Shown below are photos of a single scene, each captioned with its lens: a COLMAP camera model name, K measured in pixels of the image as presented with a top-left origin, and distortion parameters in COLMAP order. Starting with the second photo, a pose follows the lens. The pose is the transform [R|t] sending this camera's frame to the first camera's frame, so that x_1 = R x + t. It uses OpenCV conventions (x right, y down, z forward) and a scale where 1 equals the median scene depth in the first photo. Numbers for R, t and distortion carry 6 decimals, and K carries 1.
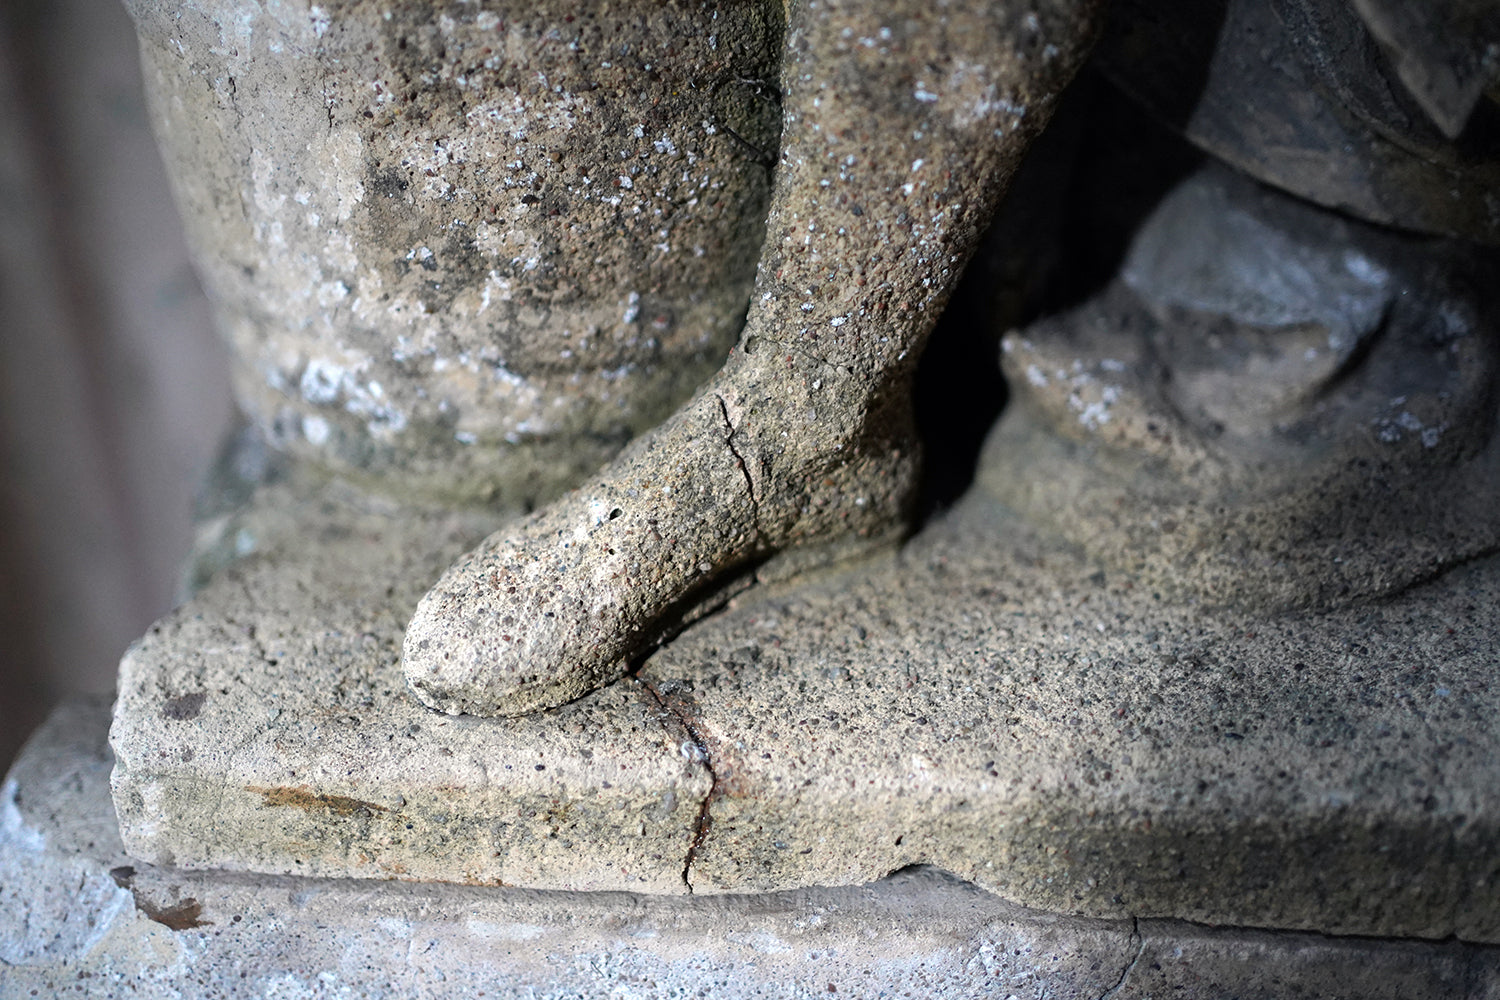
lens RADIAL K [[1524.3, 0, 740.0], [0, 1524.3, 491.1], [0, 0, 1]] dist [0.018845, 0.000000]
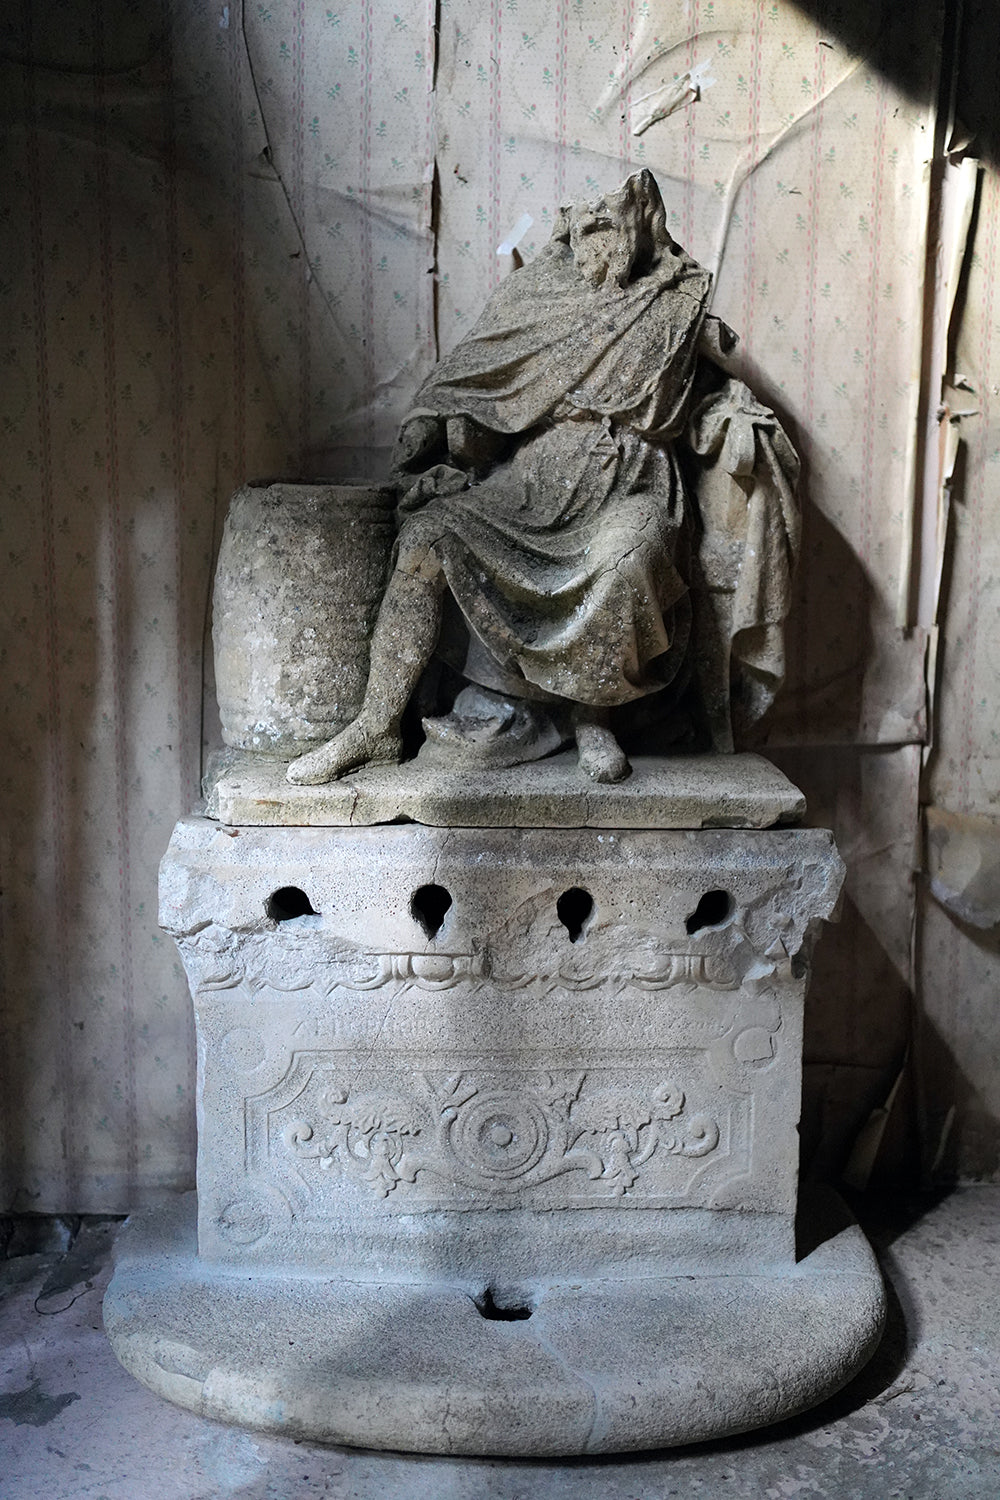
lens RADIAL K [[1524.3, 0, 511.0], [0, 1524.3, 751.6], [0, 0, 1]] dist [0.018845, 0.000000]
pose [[0.990027, 0.006566, 0.140726, -0.200885], [0.039232, 0.946547, -0.320172, 1.506903], [-0.135306, 0.322500, 0.936849, -3.316361]]
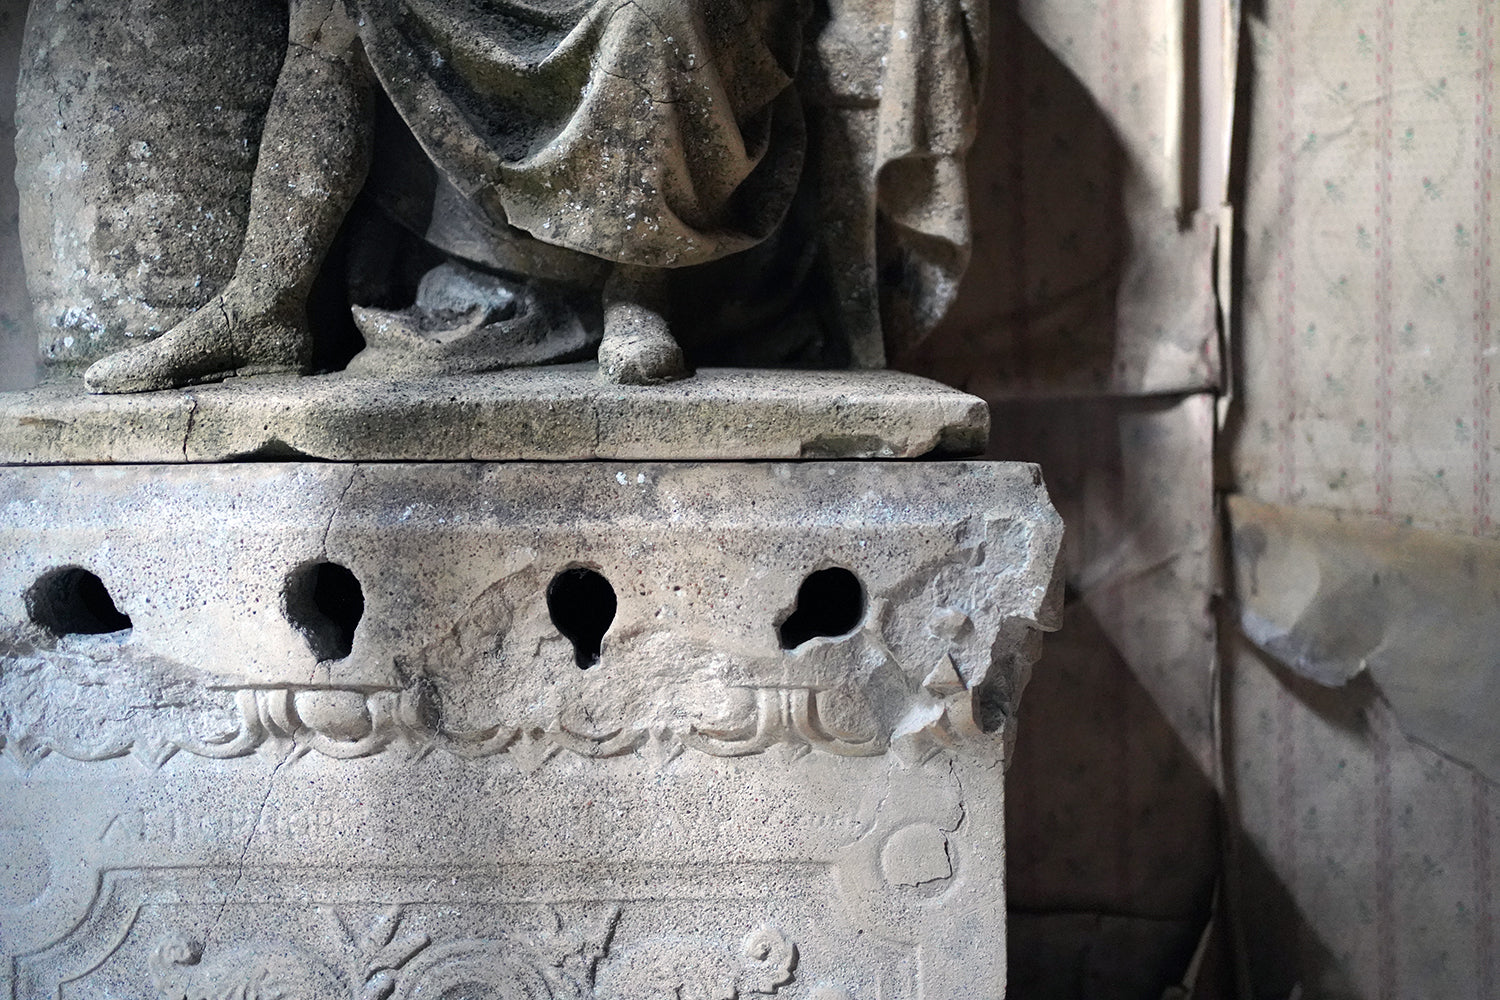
lens RADIAL K [[1524.3, 0, 756.7], [0, 1524.3, 488.7], [0, 0, 1]] dist [0.018845, 0.000000]
pose [[0.996997, 0.001699, 0.077427, 0.722535], [0.031234, 0.906028, -0.422064, 1.417651], [-0.070869, 0.423214, 0.903254, -1.364404]]
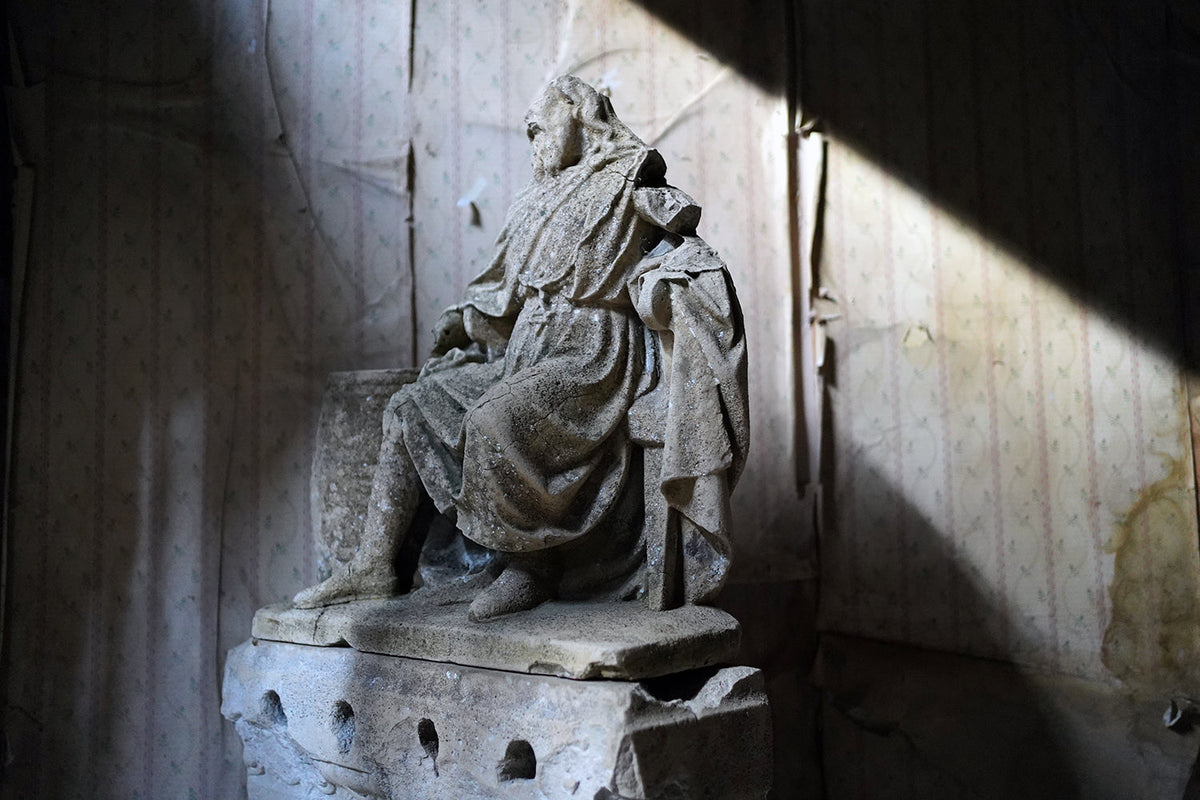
lens RADIAL K [[1219.5, 0, 600.3], [0, 1219.5, 394.3], [0, 0, 1]] dist [0.018845, 0.000000]
pose [[0.989419, 0.011153, 0.144654, 0.313931], [0.067270, 0.848121, -0.525514, 1.836803], [-0.128545, 0.529684, 0.838398, -3.177136]]
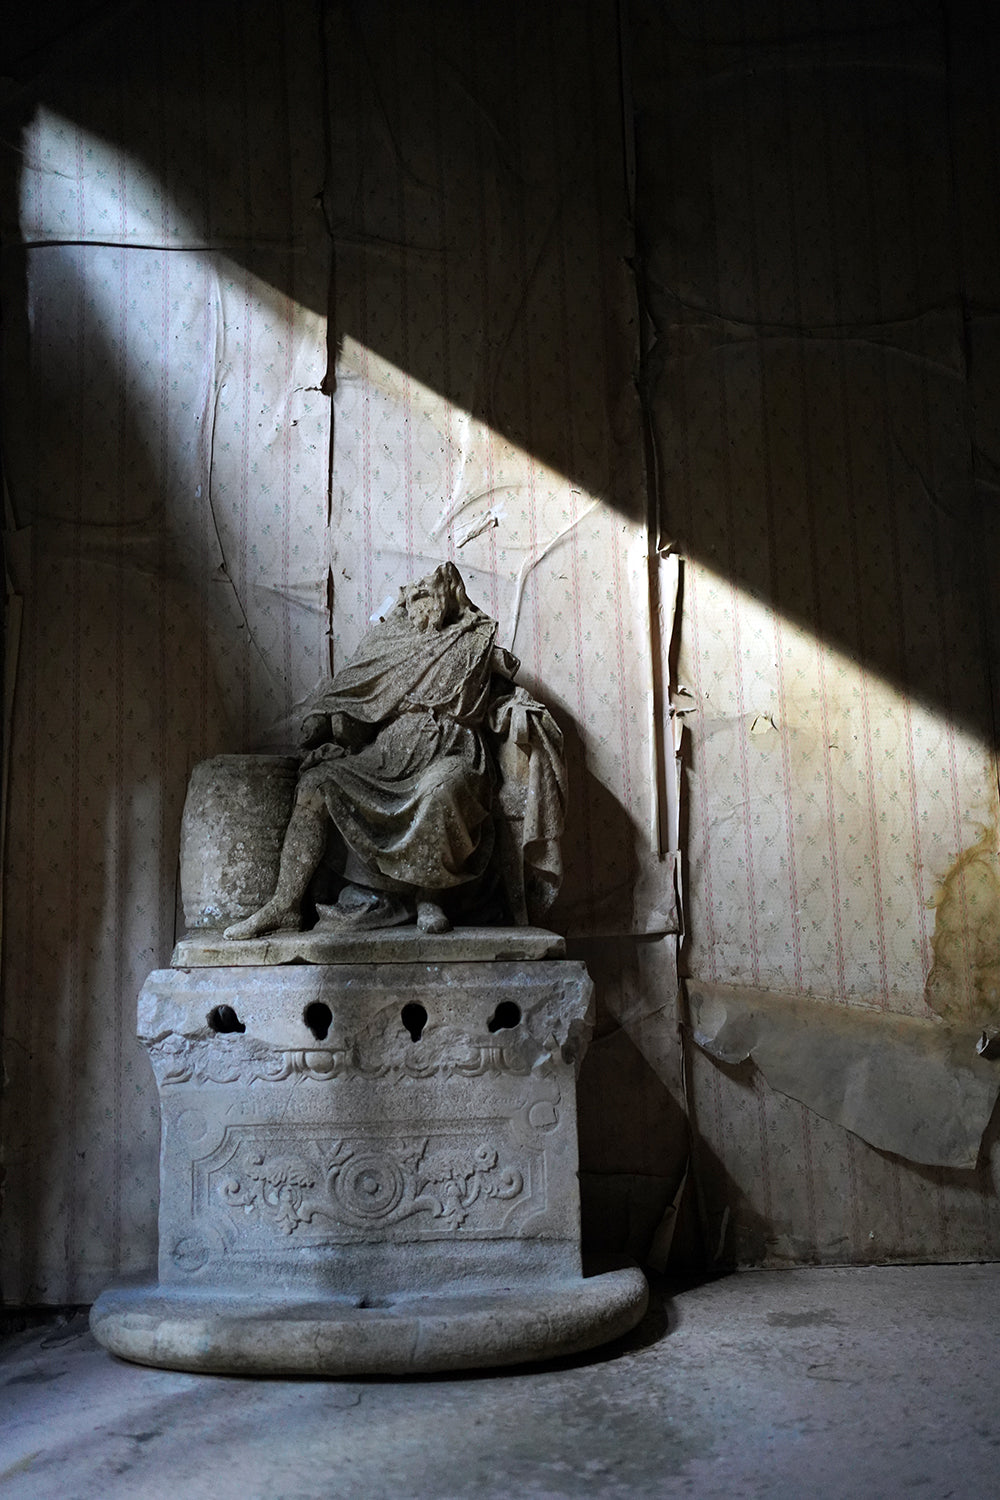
lens RADIAL K [[1524.3, 0, 505.5], [0, 1524.3, 762.8], [0, 0, 1]] dist [0.018845, 0.000000]
pose [[0.992613, 0.005010, 0.121221, 0.202745], [0.065472, 0.819054, -0.569968, 3.479598], [-0.102142, 0.573695, 0.812676, -5.170038]]
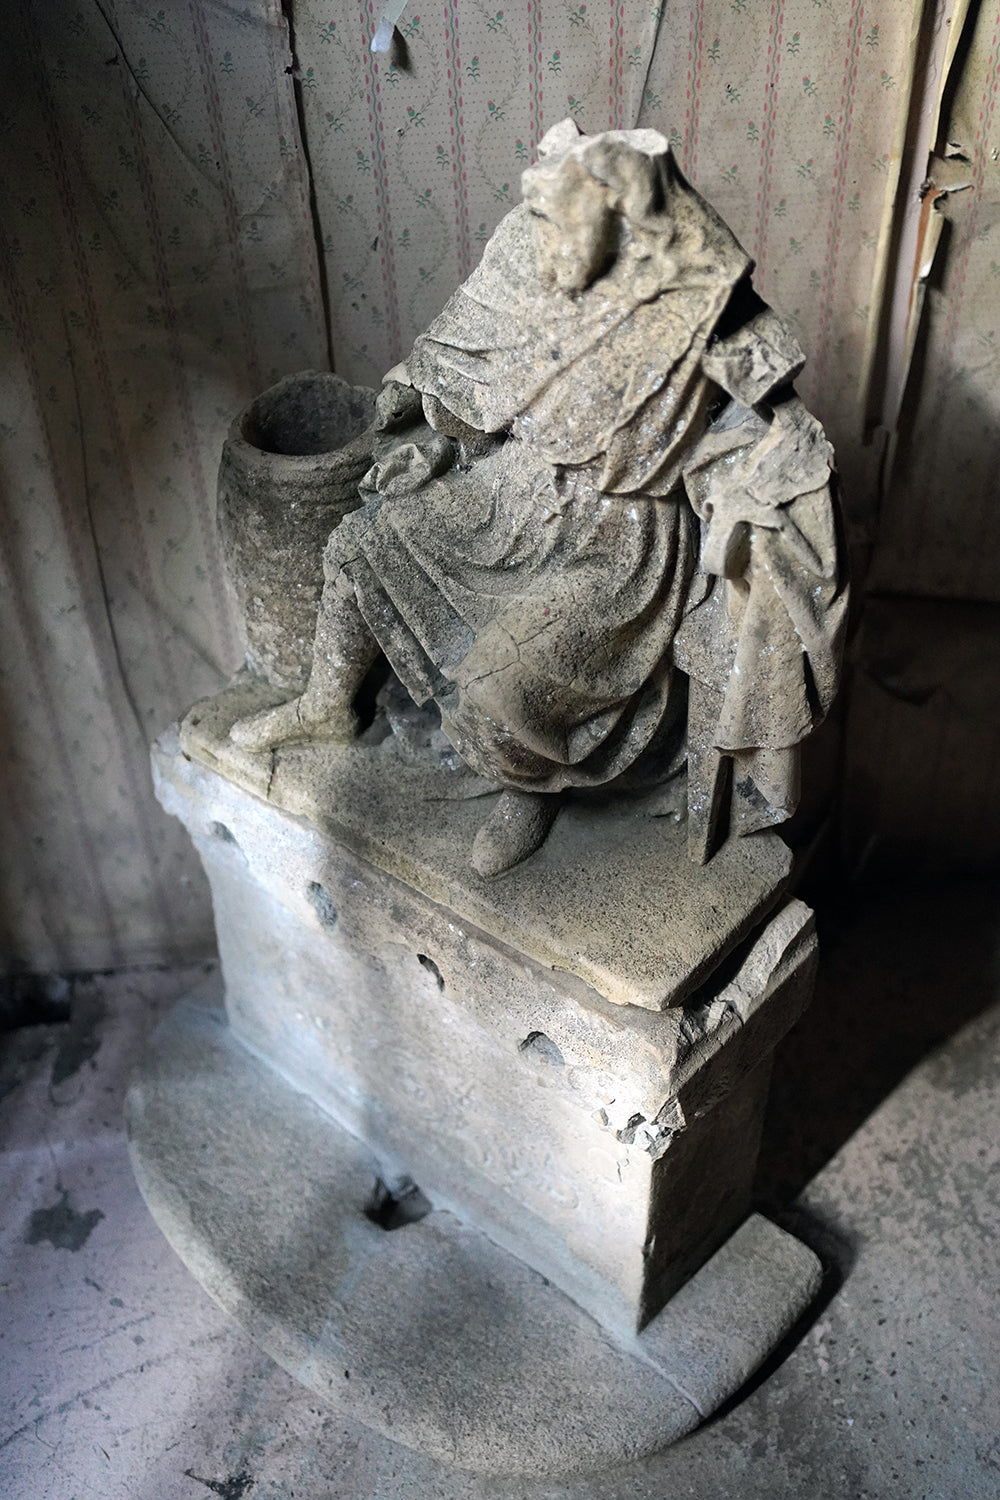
lens RADIAL K [[1524.3, 0, 513.7], [0, 1524.3, 754.2], [0, 0, 1]] dist [0.018845, 0.000000]
pose [[0.985424, -0.115609, 0.124797, 0.114478], [0.086252, 0.971852, 0.219235, -0.762625], [-0.146630, -0.205275, 0.967658, -3.356938]]
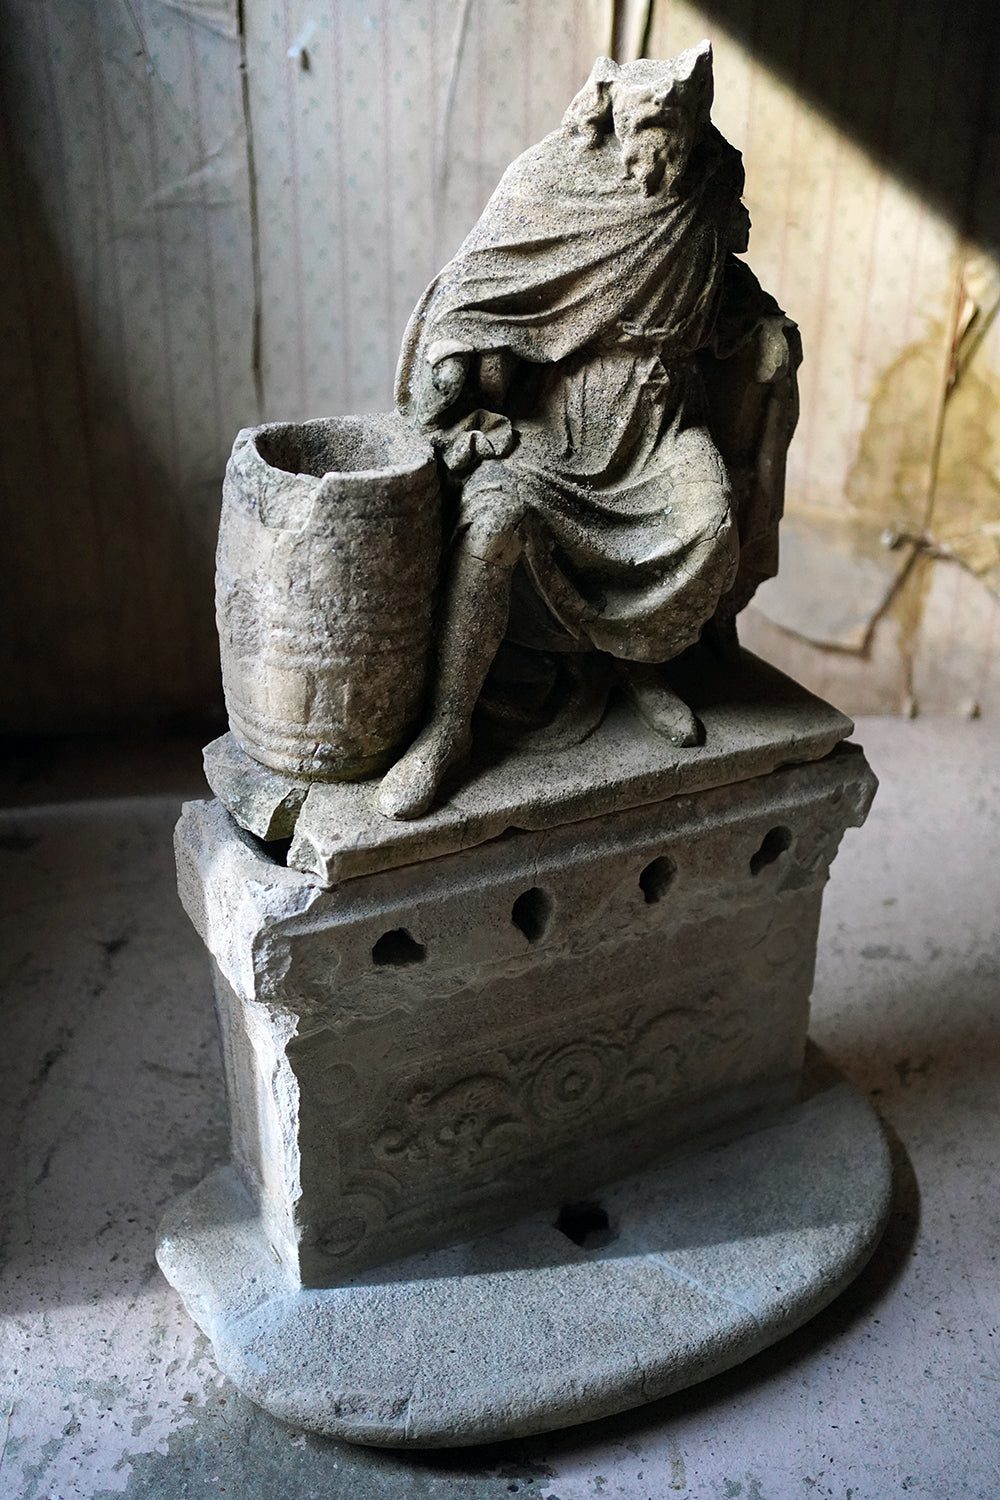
lens RADIAL K [[1524.3, 0, 515.2], [0, 1524.3, 755.5], [0, 0, 1]] dist [0.018845, 0.000000]
pose [[0.988138, -0.028951, 0.150816, 0.337799], [0.033832, 0.998980, -0.029899, 1.709190], [-0.149797, 0.034647, 0.988110, -5.970304]]
